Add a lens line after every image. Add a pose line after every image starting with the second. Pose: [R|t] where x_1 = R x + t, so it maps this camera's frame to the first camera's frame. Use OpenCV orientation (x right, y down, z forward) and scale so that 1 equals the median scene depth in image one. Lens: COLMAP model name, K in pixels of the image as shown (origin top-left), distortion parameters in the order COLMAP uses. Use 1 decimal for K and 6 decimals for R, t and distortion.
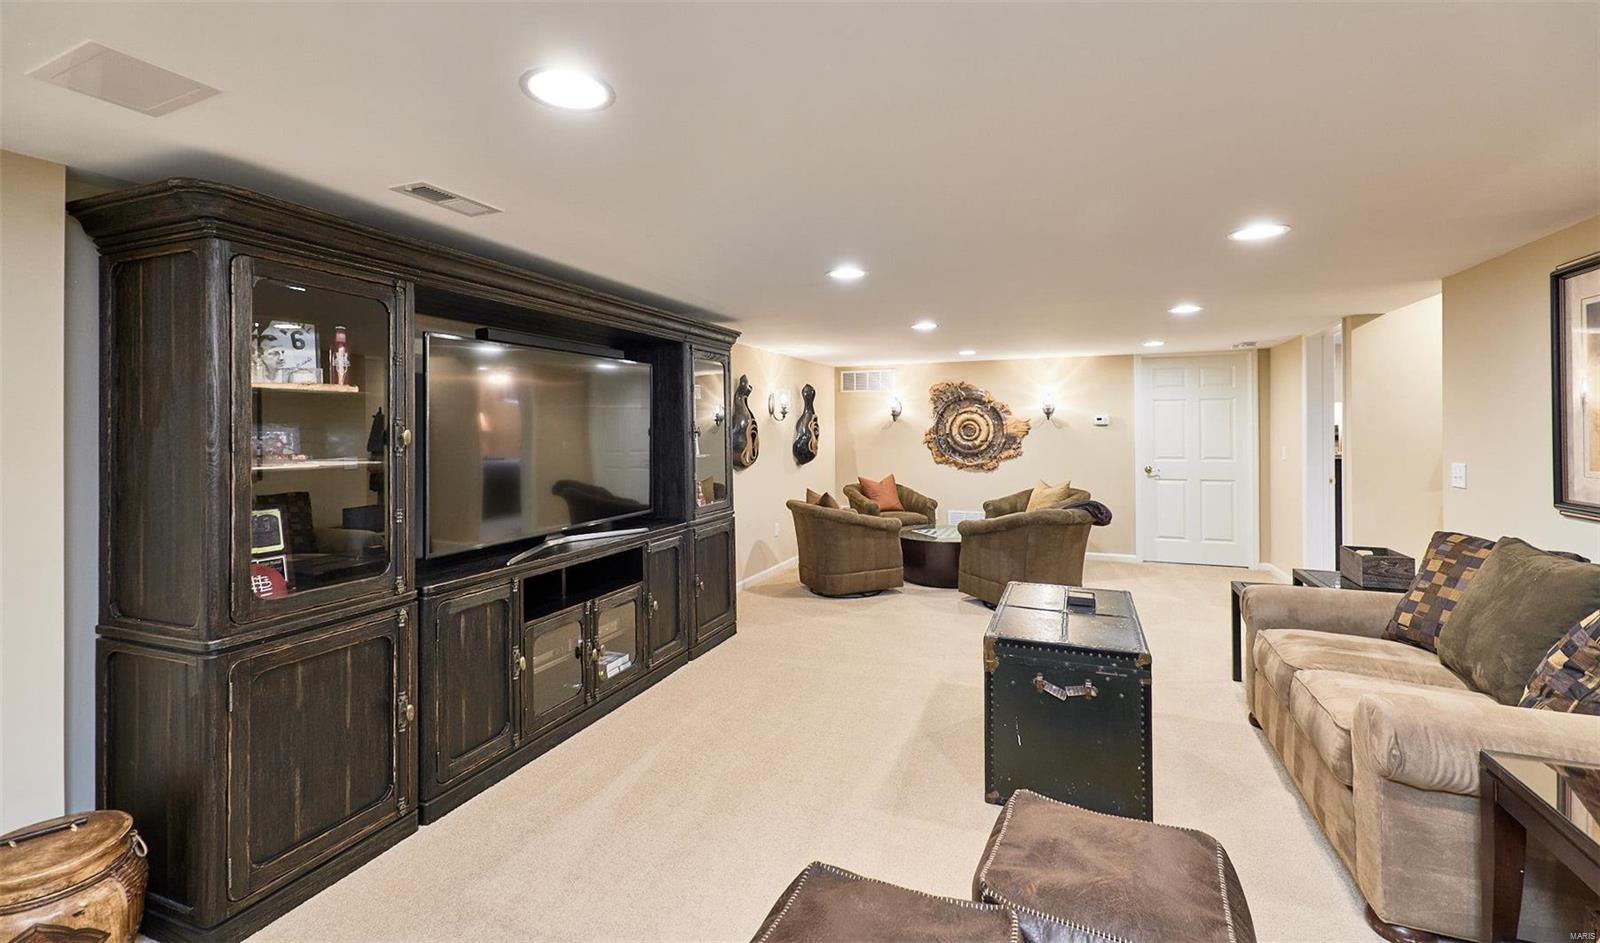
lens RADIAL K [[659.8, 0, 818.1], [0, 659.8, 424.3], [0, 0, 1]] dist [-0.002978, -0.000462]
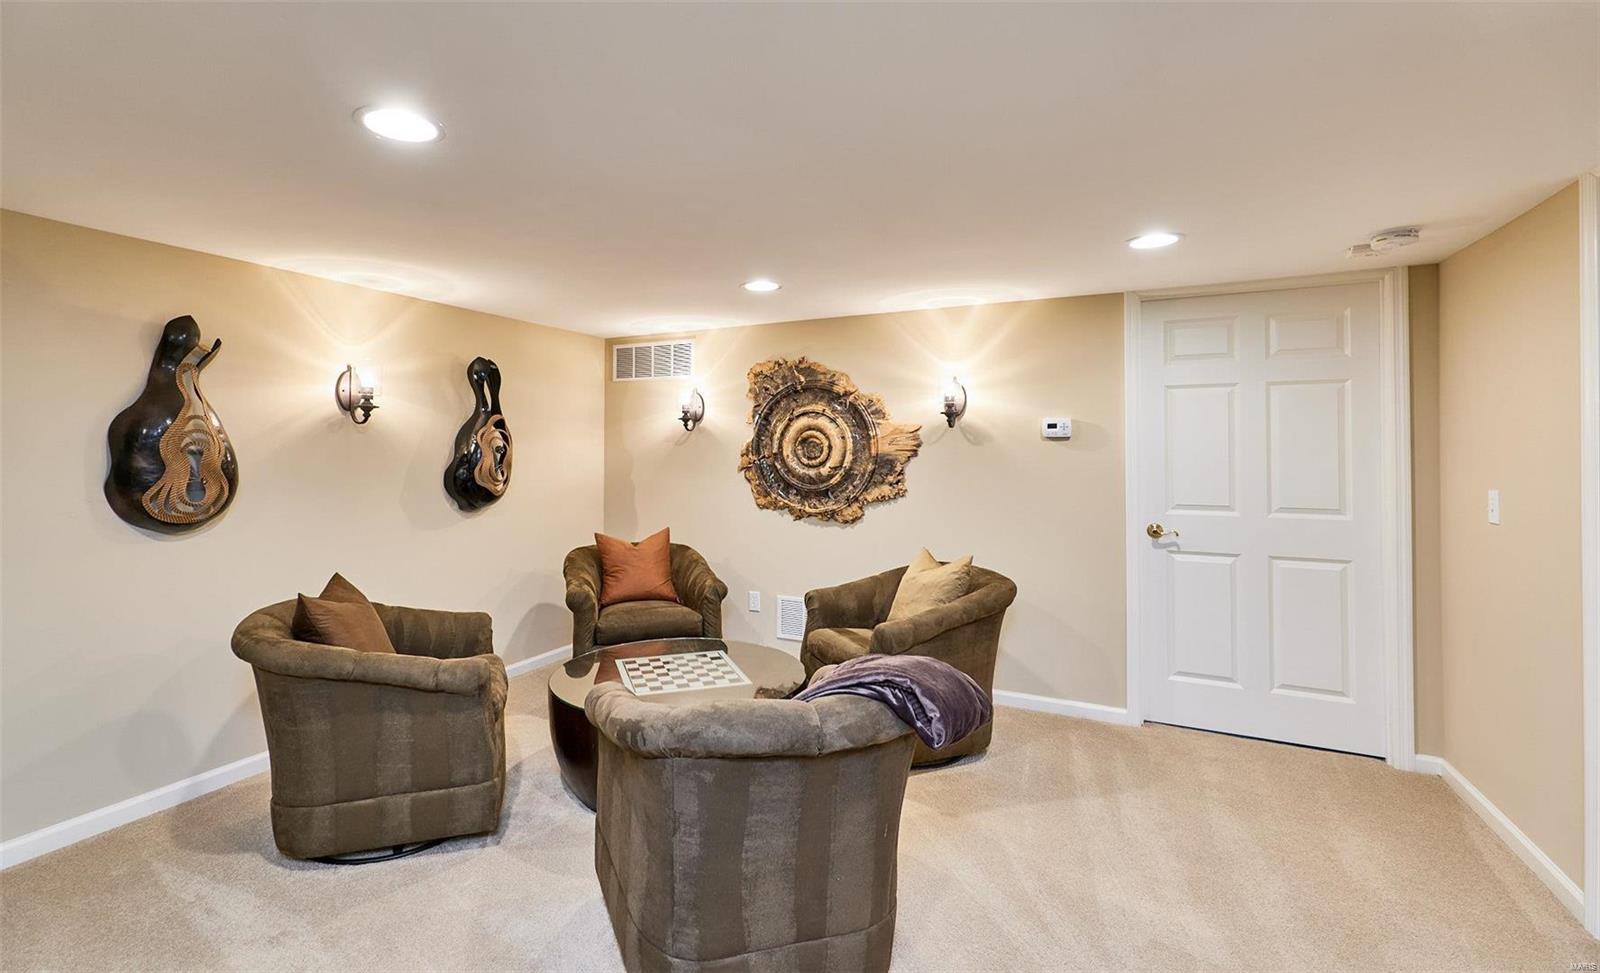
lens RADIAL K [[693.1, 0, 785.5], [0, 693.1, 440.5], [0, 0, 1]] dist [0.010848, 0.000382]
pose [[0.996957, 0.004931, -0.077803, 0.254503], [-0.005460, 0.999963, -0.006596, 0.007191], [0.077768, 0.007001, 0.996947, 0.442887]]
